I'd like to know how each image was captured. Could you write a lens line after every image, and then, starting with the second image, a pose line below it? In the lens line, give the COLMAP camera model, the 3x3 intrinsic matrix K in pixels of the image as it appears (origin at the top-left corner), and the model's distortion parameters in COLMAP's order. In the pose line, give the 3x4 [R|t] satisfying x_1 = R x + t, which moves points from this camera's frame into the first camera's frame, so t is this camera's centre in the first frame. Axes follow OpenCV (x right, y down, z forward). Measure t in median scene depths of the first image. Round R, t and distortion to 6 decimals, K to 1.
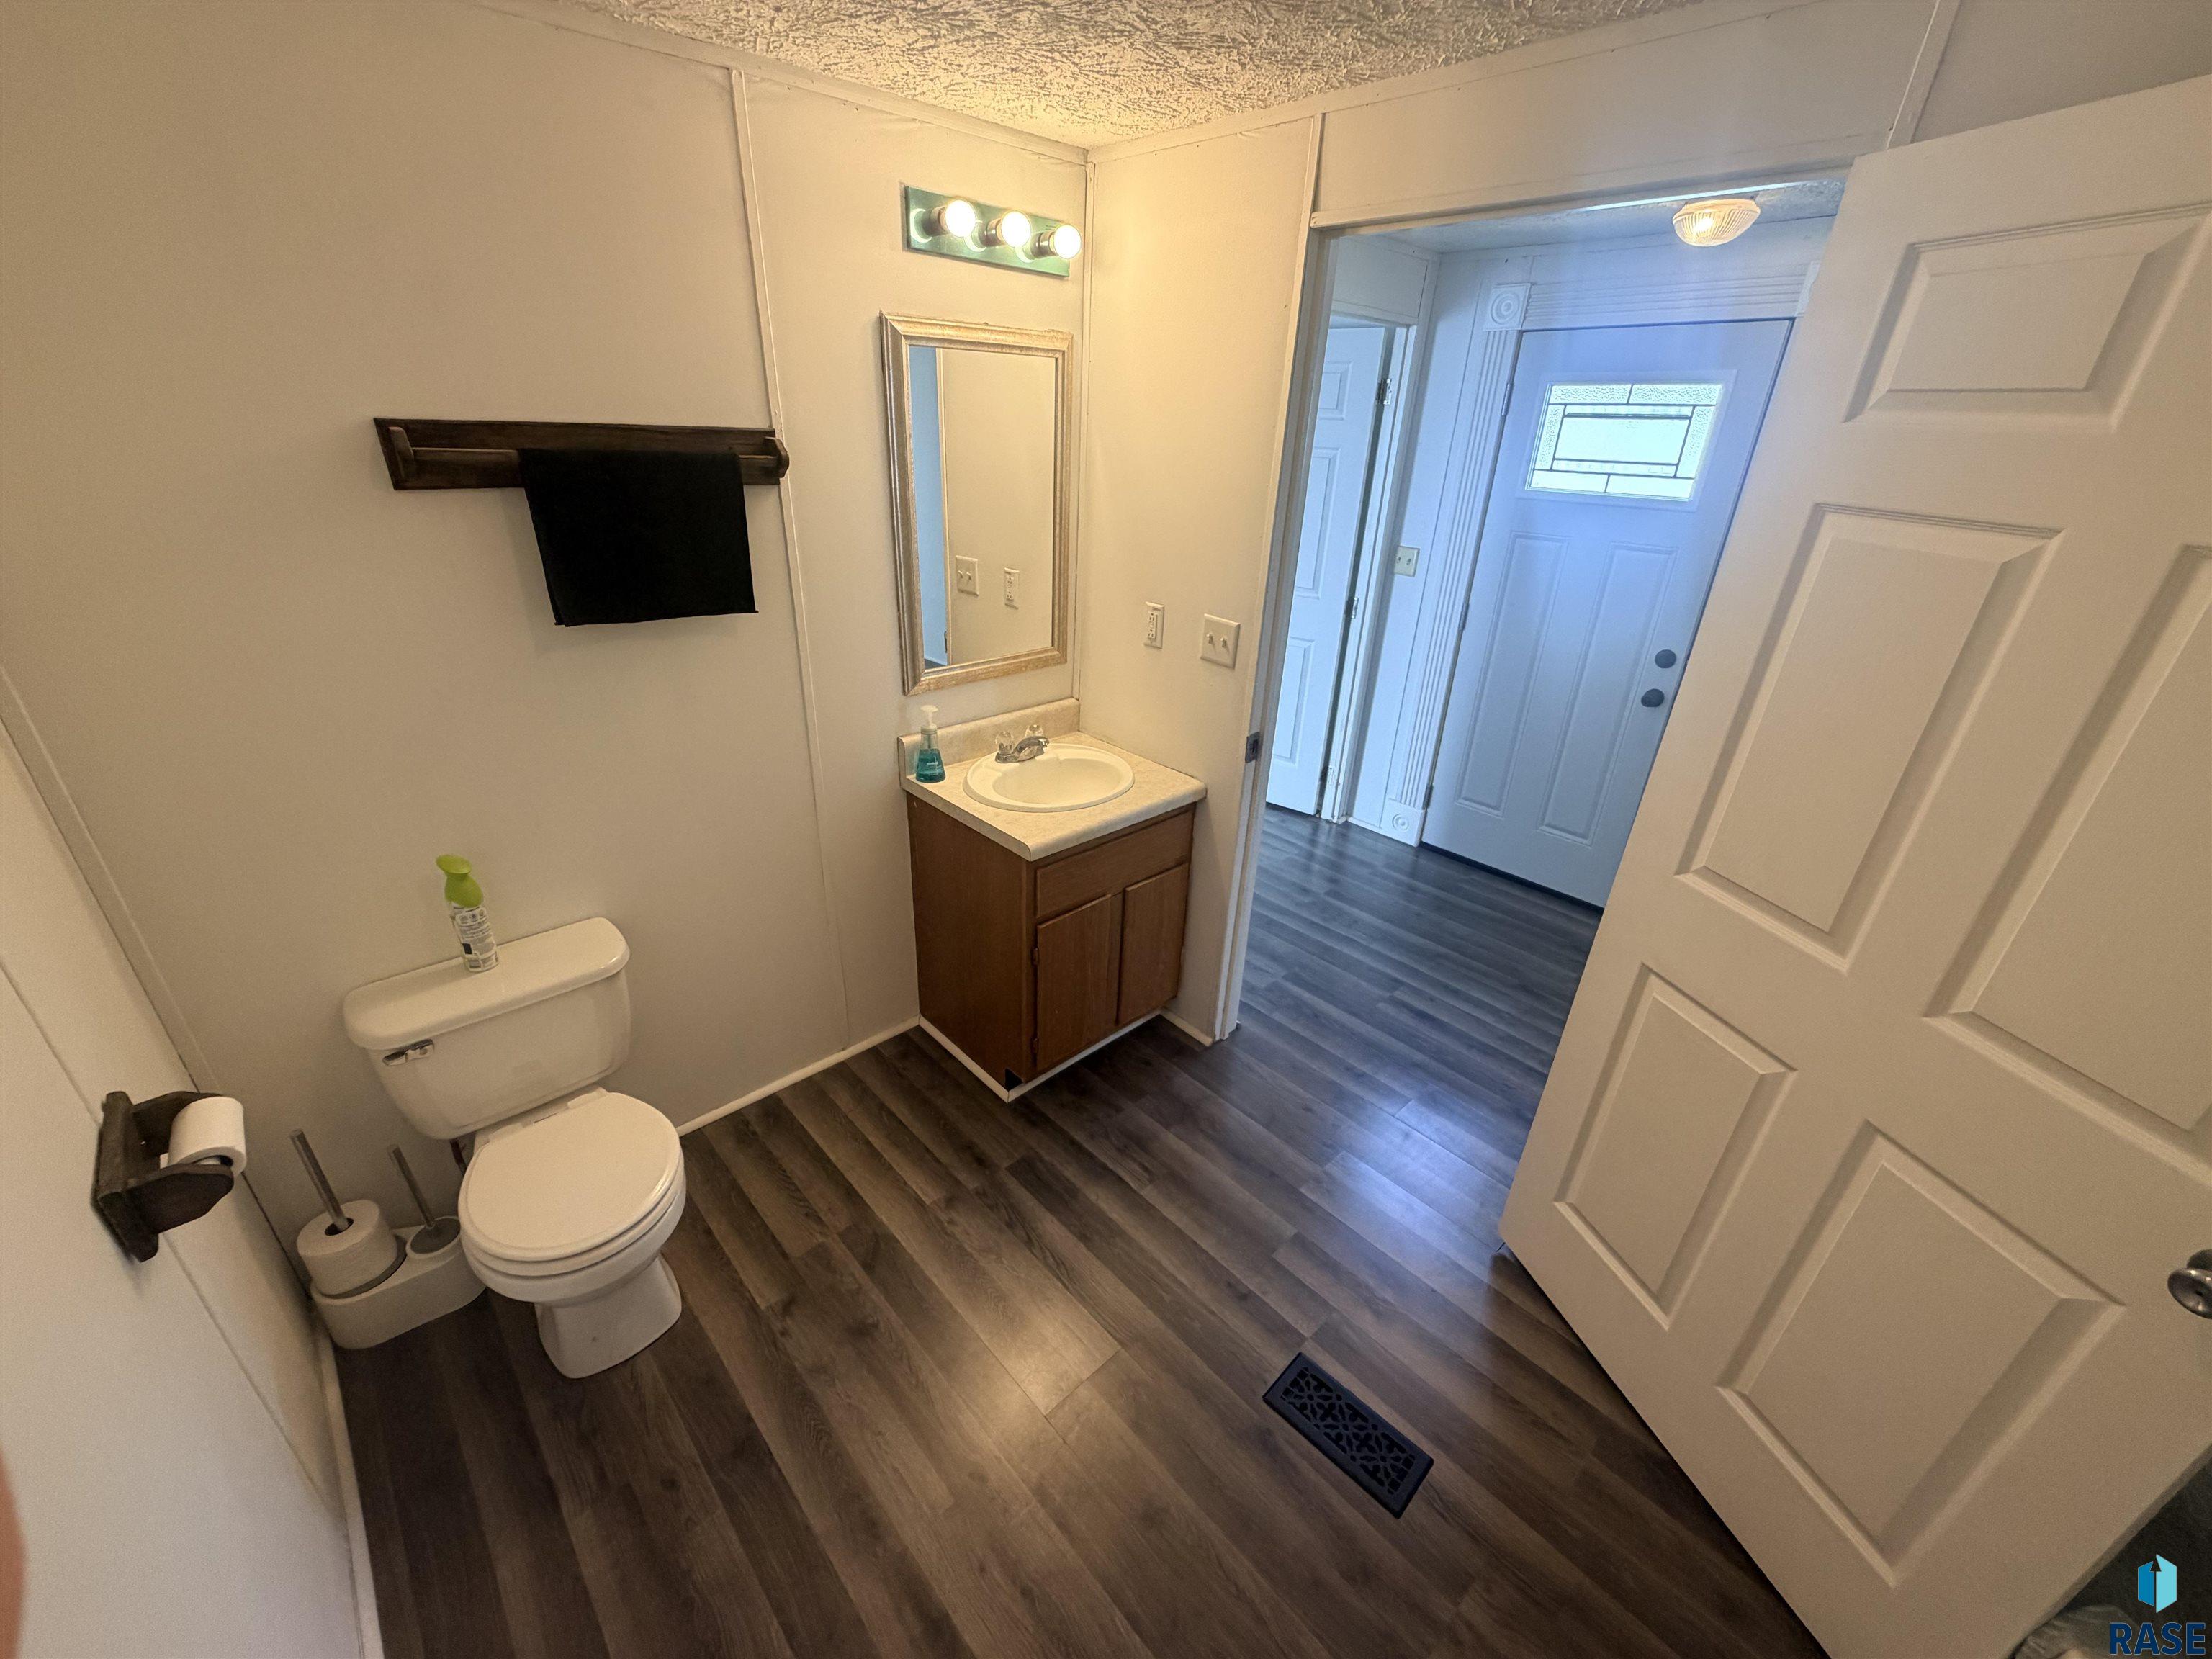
lens RADIAL K [[880.2, 0, 1097.4], [0, 880.2, 836.8], [0, 0, 1]] dist [0.001659, -0.001116]
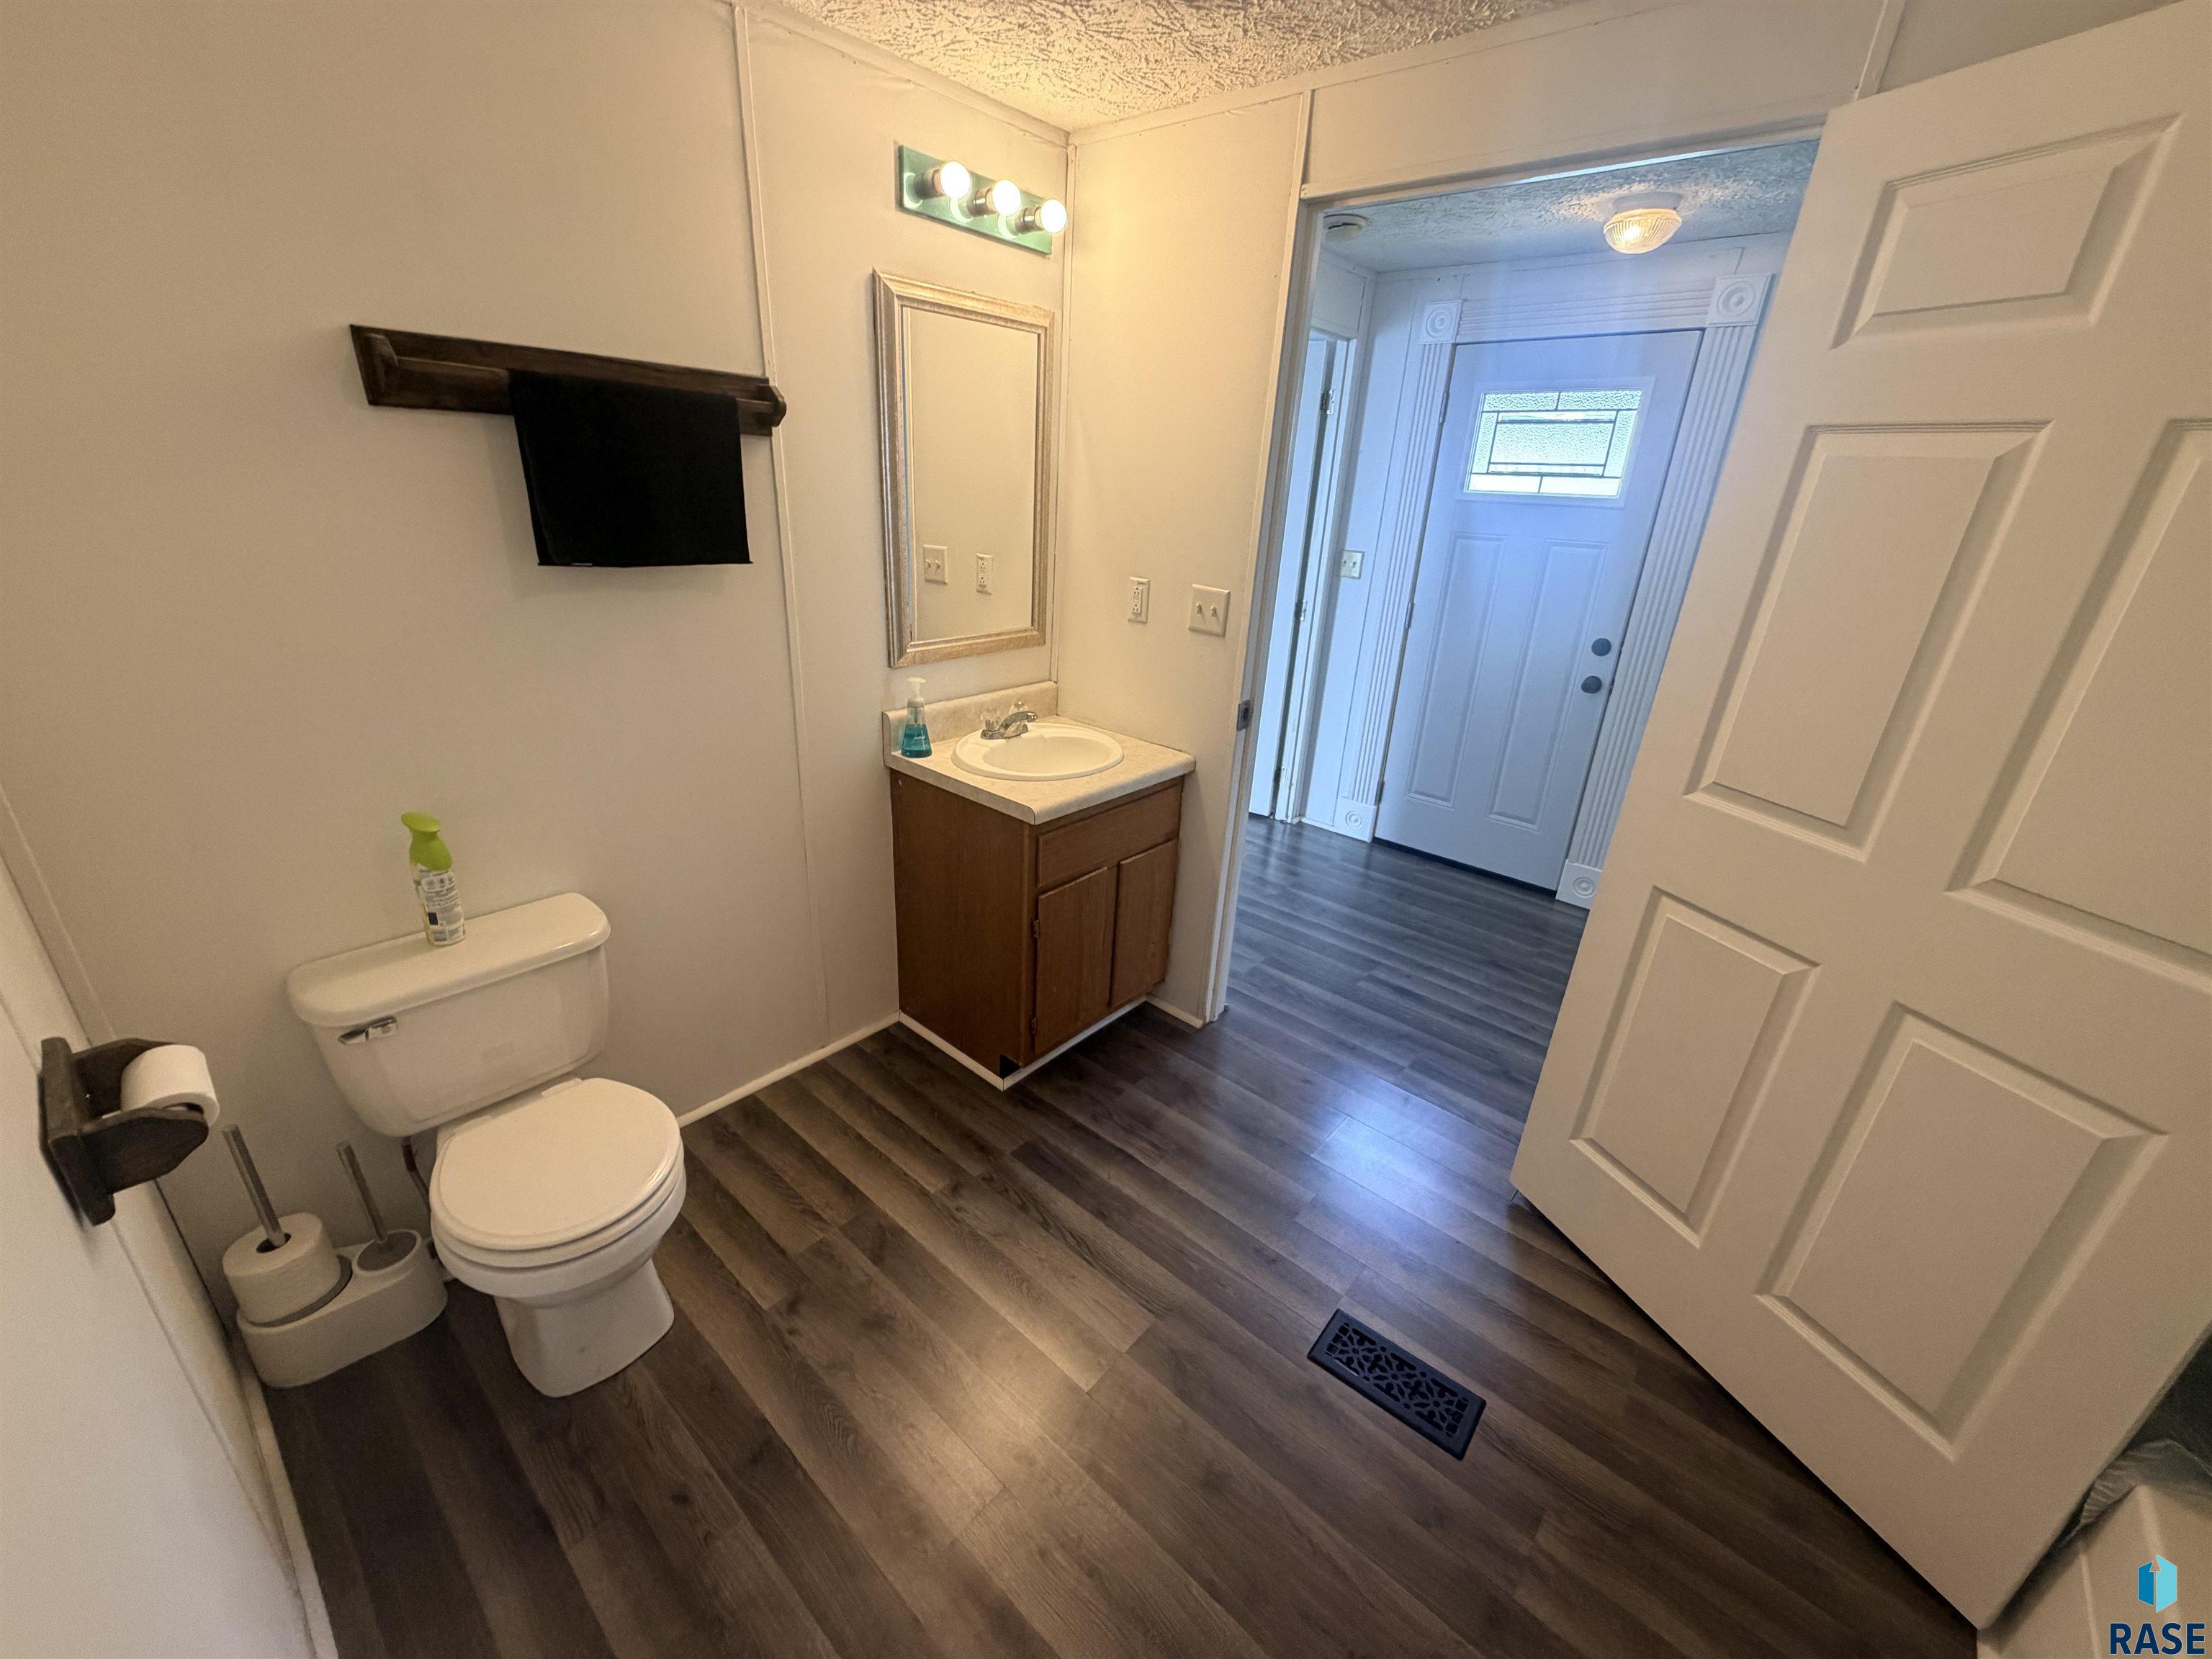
lens RADIAL K [[880.2, 0, 1097.7], [0, 880.2, 836.9], [0, 0, 1]] dist [0.001659, -0.001116]
pose [[0.994833, -0.025714, 0.098213, -0.119864], [0.030879, 0.998199, -0.051435, 0.108644], [-0.096713, 0.054202, 0.993835, 0.029292]]
